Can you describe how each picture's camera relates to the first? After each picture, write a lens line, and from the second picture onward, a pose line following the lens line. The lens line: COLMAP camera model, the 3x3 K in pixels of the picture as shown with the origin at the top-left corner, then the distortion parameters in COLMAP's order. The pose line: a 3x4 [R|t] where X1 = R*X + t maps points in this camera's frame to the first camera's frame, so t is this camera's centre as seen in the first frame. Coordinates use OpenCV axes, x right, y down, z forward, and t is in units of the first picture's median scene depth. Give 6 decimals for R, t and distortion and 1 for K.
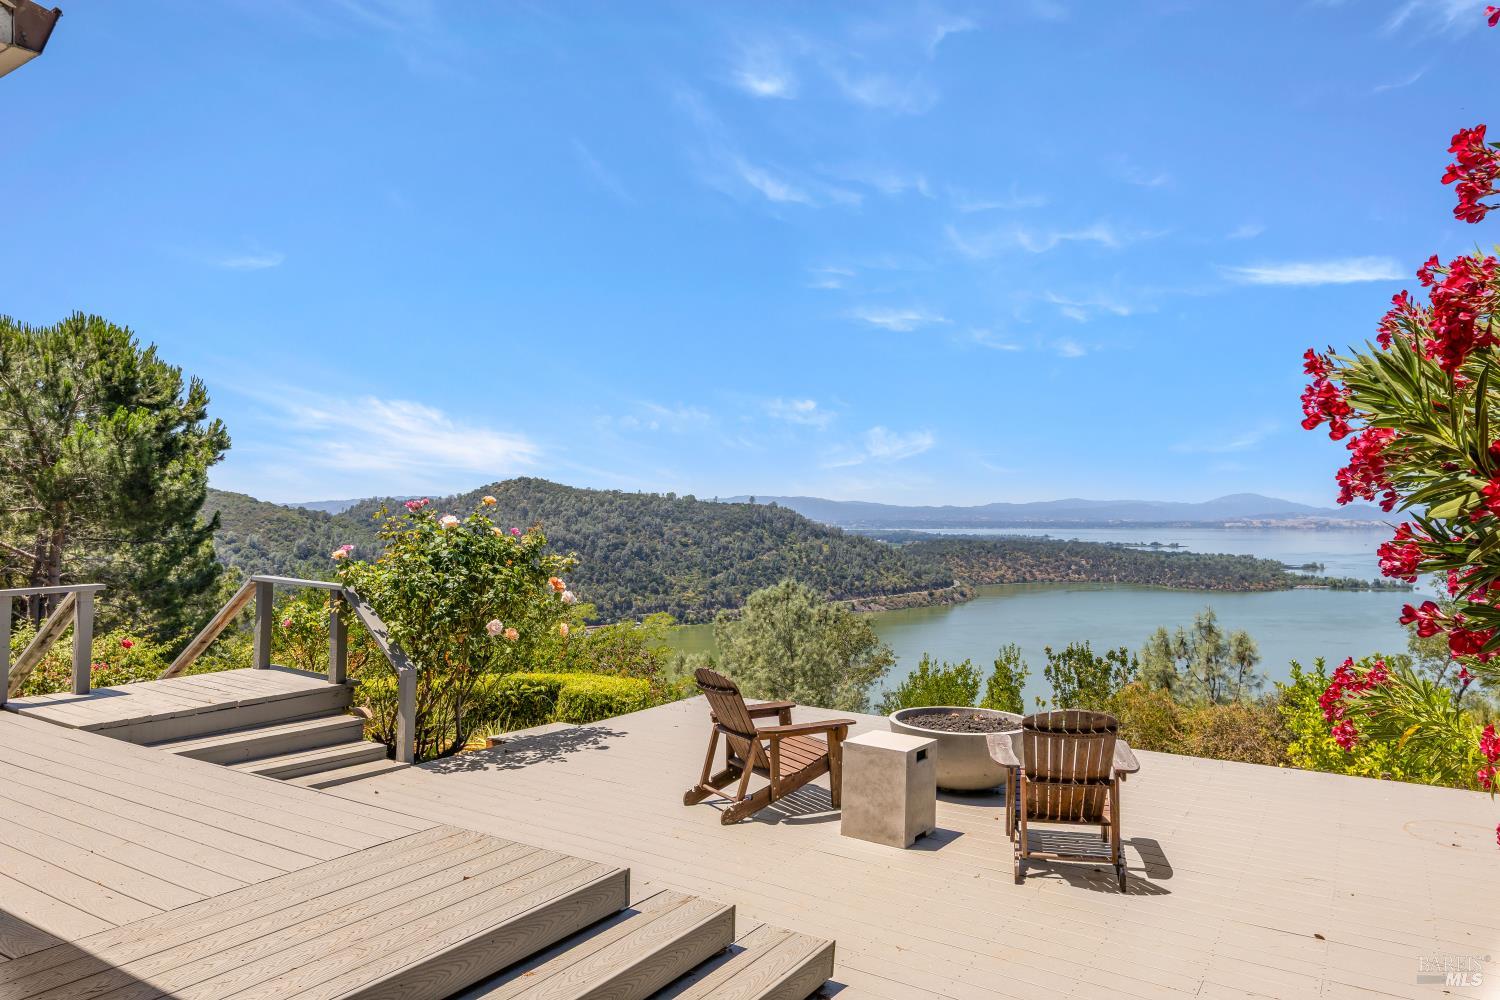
lens RADIAL K [[985.0, 0, 757.8], [0, 985.0, 501.4], [0, 0, 1]] dist [-0.004711, 0.004949]
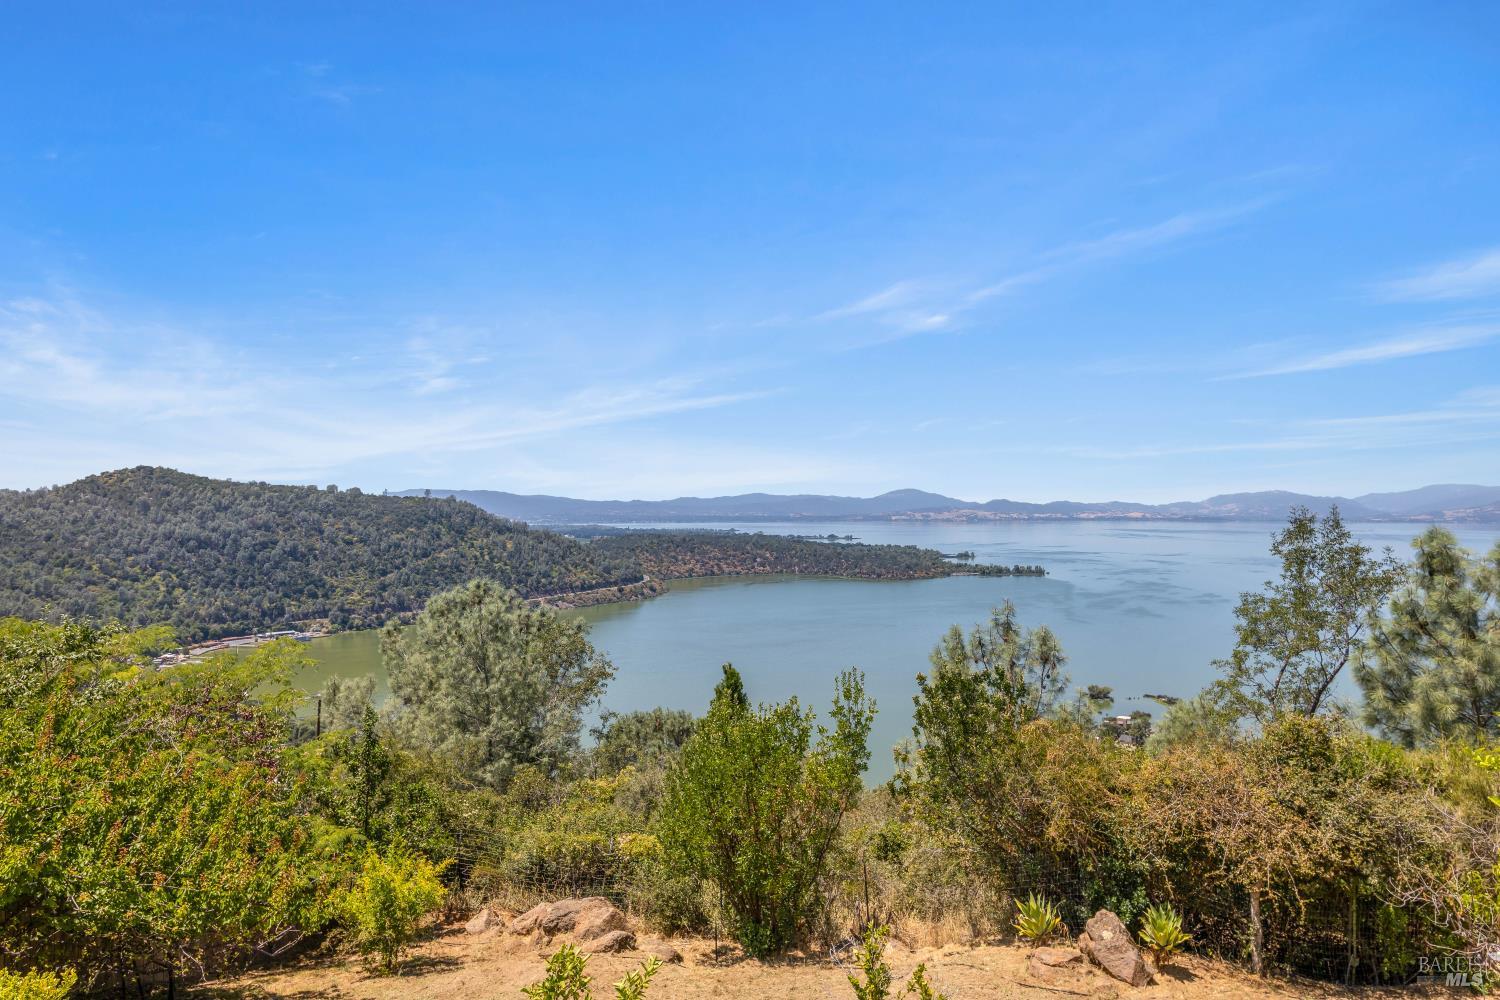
lens RADIAL K [[985.0, 0, 766.4], [0, 985.0, 507.5], [0, 0, 1]] dist [-0.004711, 0.004949]
pose [[0.947267, -0.001034, 0.320444, -0.010582], [-0.002364, 0.999945, 0.010213, 0.030933], [-0.320436, -0.010432, 0.947213, 0.413842]]
